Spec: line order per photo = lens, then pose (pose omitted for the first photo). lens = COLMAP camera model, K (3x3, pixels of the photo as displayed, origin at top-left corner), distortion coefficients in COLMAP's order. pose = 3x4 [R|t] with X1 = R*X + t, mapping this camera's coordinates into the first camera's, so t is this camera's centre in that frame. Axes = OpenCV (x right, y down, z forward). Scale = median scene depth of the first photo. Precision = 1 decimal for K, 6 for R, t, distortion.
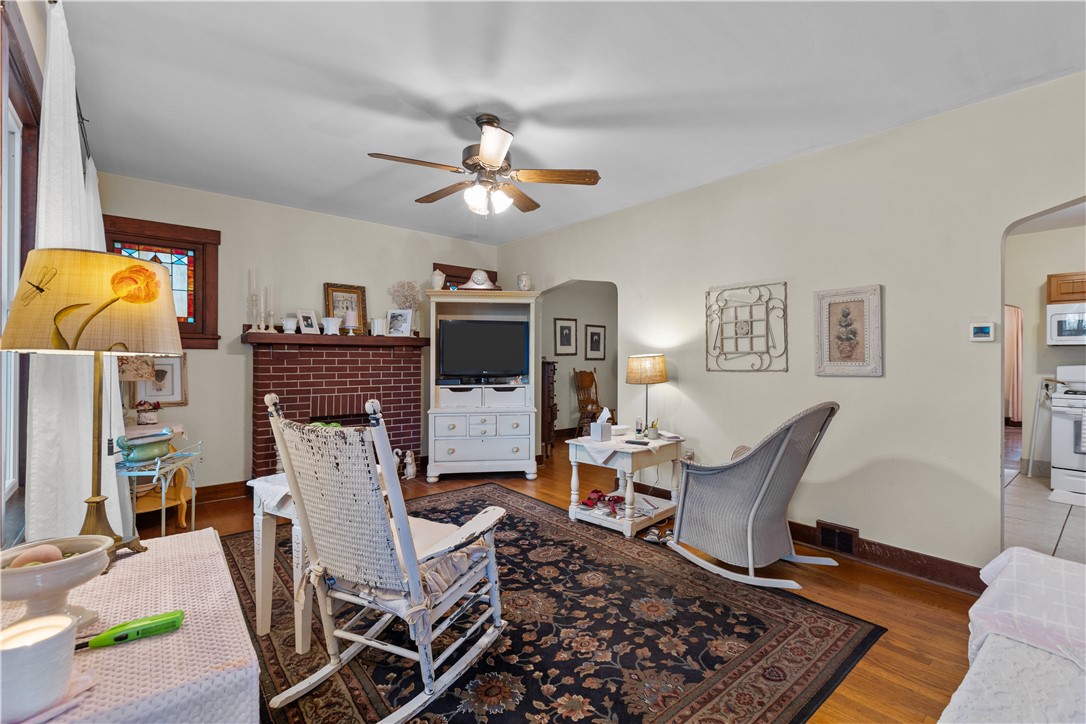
lens RADIAL K [[483.5, 0, 543.4], [0, 483.5, 359.3], [0, 0, 1]] dist [-0.005831, -0.000102]
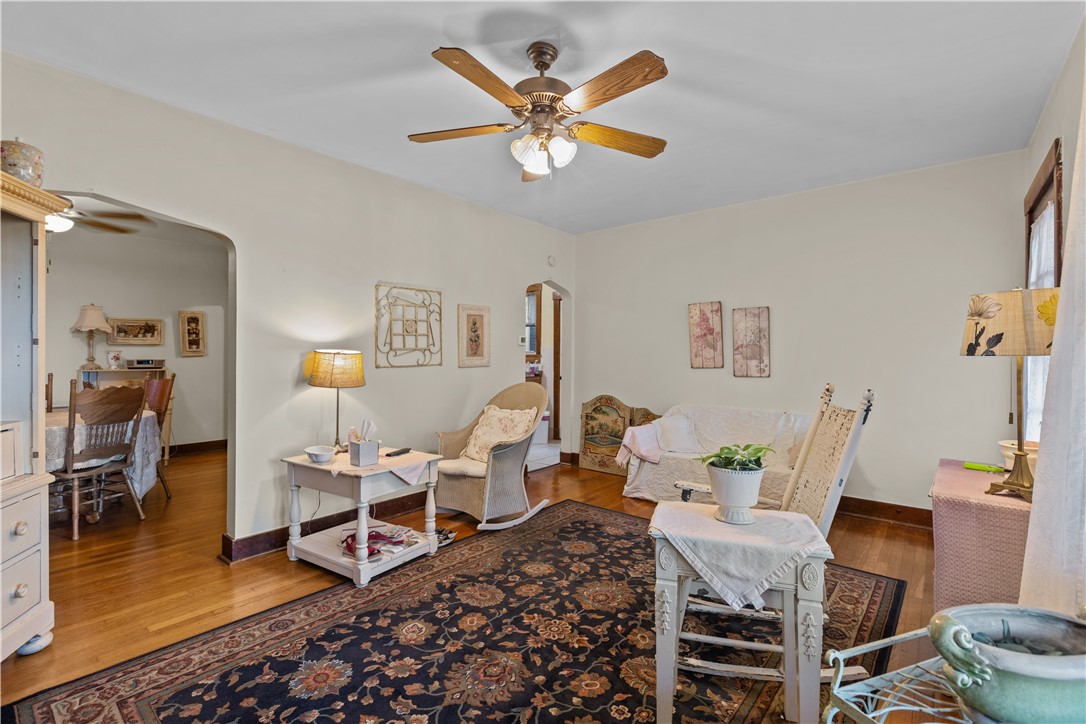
lens RADIAL K [[483.5, 0, 543.3], [0, 483.5, 356.3], [0, 0, 1]] dist [-0.005831, -0.000102]
pose [[-0.174819, 0.008768, 0.984562, -0.773778], [0.019166, 0.999801, -0.005500, 0.015114], [-0.984414, 0.017908, -0.174952, 0.999378]]
